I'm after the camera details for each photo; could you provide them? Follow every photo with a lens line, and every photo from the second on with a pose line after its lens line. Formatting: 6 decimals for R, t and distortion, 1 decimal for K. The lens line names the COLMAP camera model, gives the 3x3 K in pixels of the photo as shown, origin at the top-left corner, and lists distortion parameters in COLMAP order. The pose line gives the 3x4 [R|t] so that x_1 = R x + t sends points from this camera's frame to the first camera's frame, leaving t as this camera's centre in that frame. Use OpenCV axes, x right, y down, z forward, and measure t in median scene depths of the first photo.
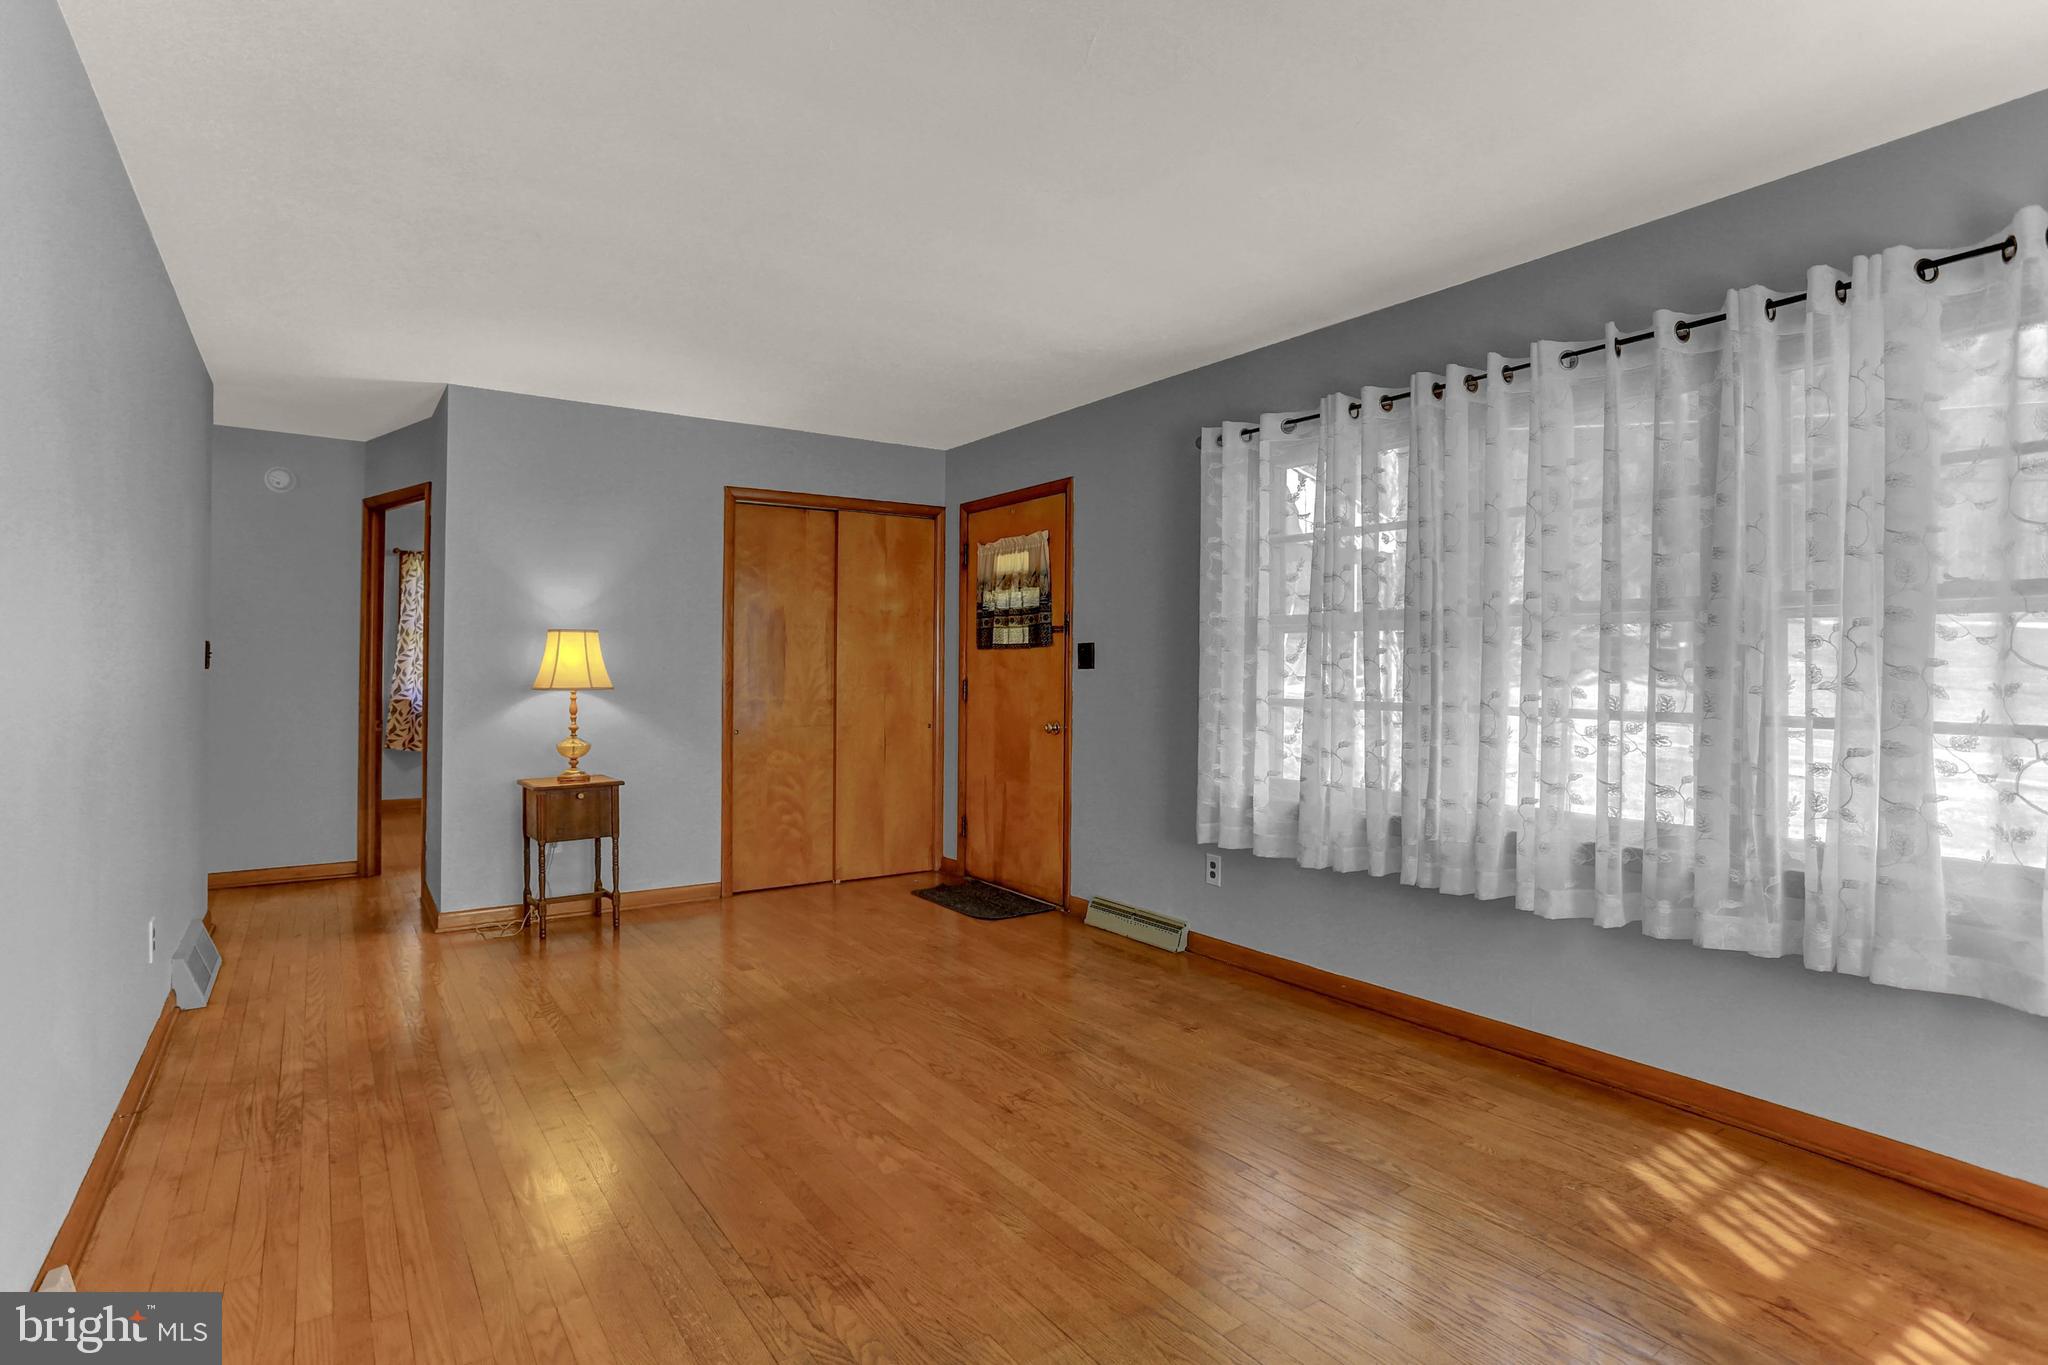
lens RADIAL K [[1047.5, 0, 1024.0], [0, 1047.5, 682.5], [0, 0, 1]] dist [-0.043664, 0.041075]
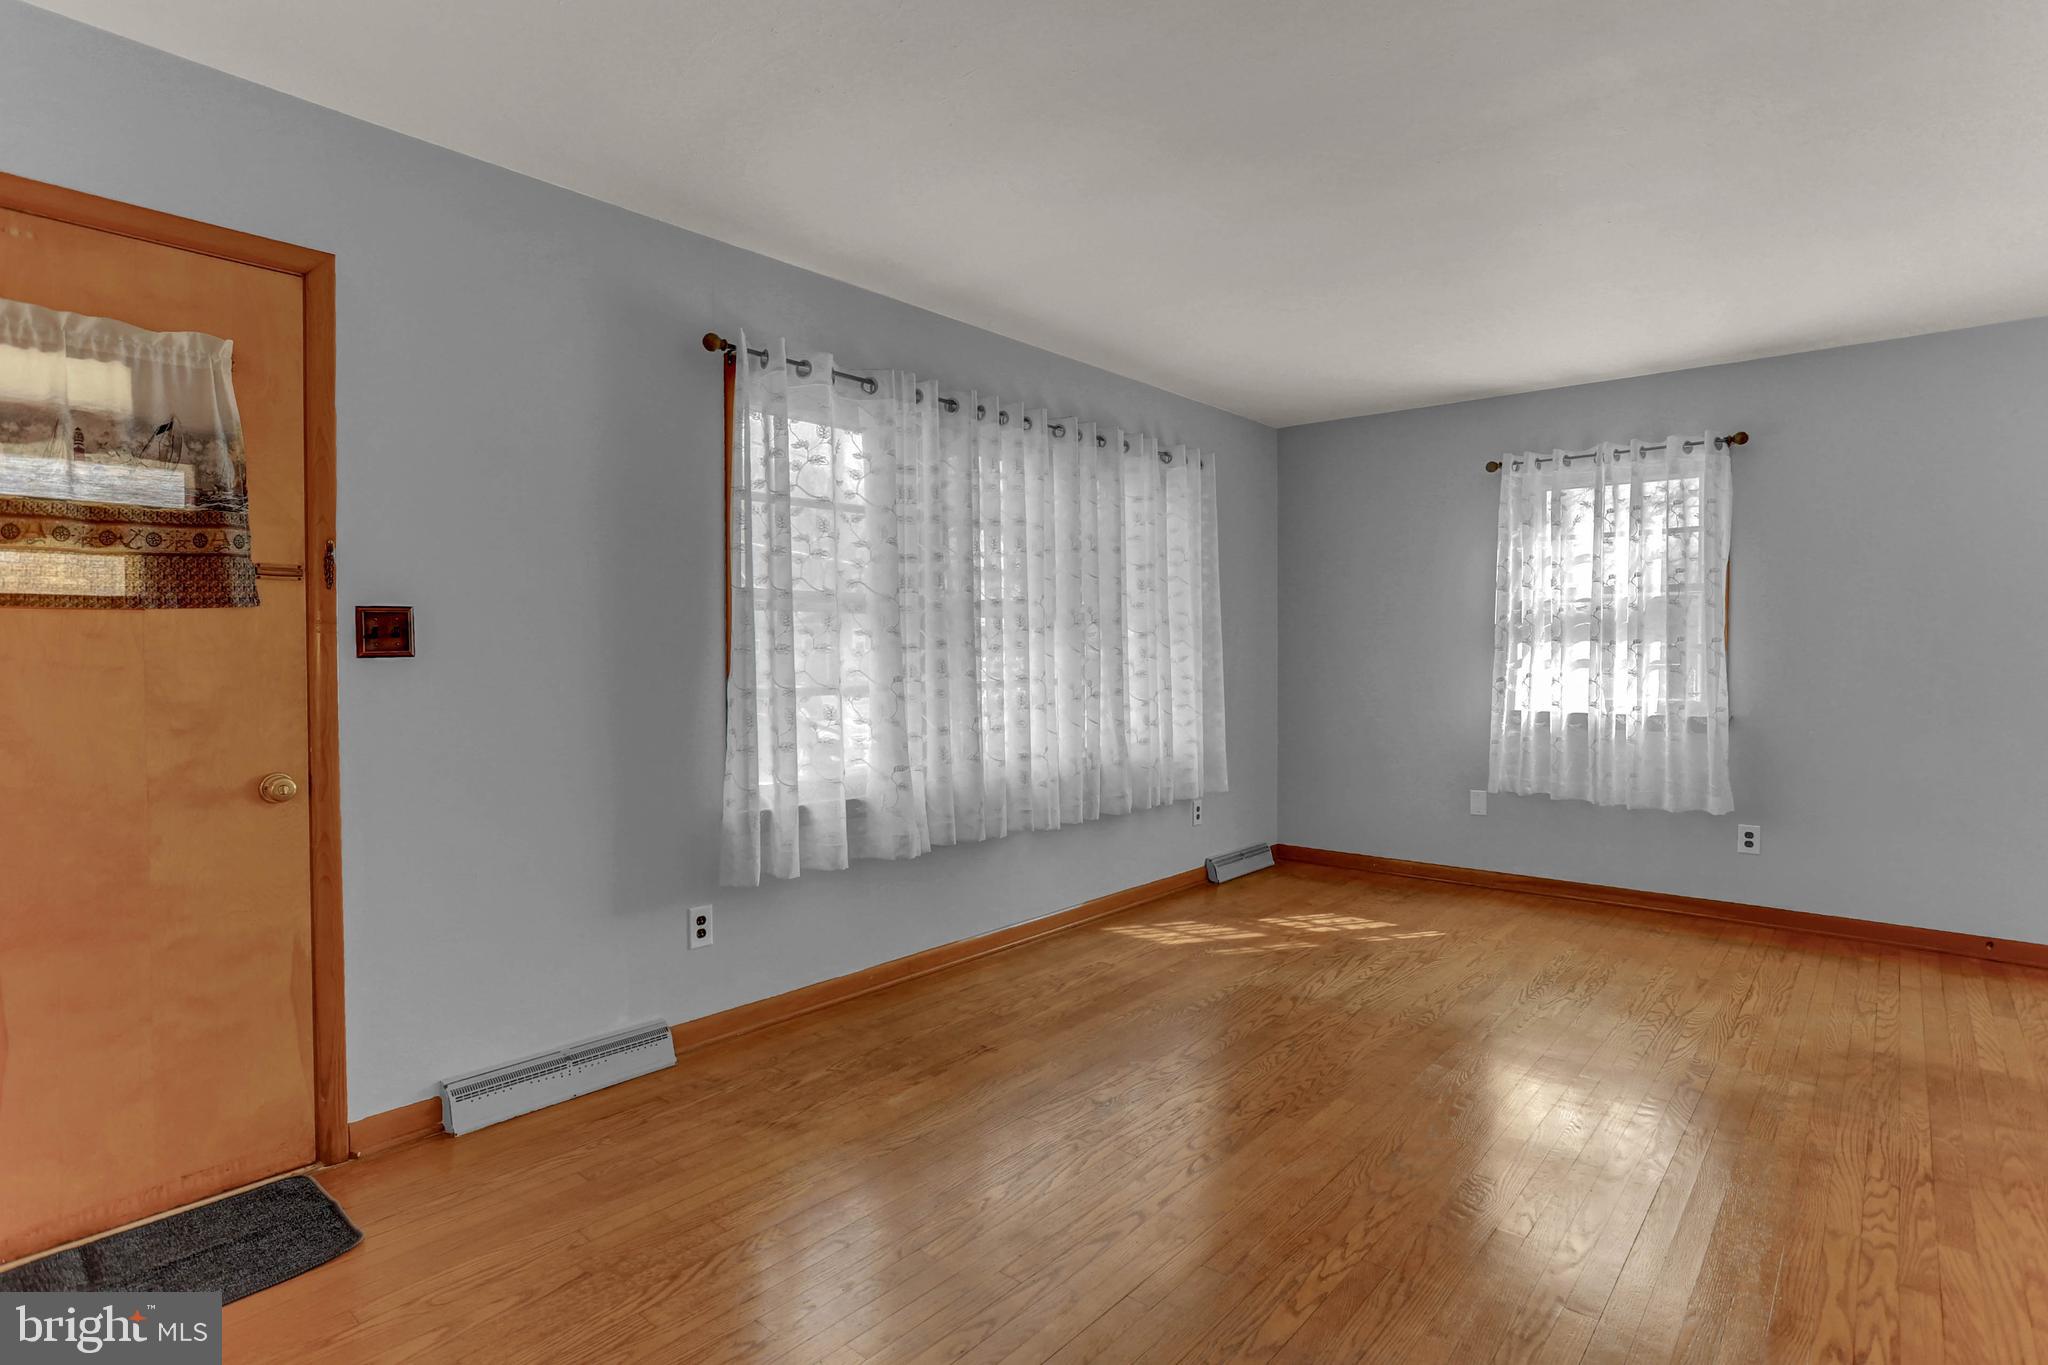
lens RADIAL K [[1059.9, 0, 1027.8], [0, 1059.9, 674.3], [0, 0, 1]] dist [-0.056147, 0.042613]
pose [[-0.255394, -0.027657, 0.966441, -0.548807], [0.015232, 0.999352, 0.032625, -0.017971], [-0.966717, 0.023053, -0.254807, 0.895988]]
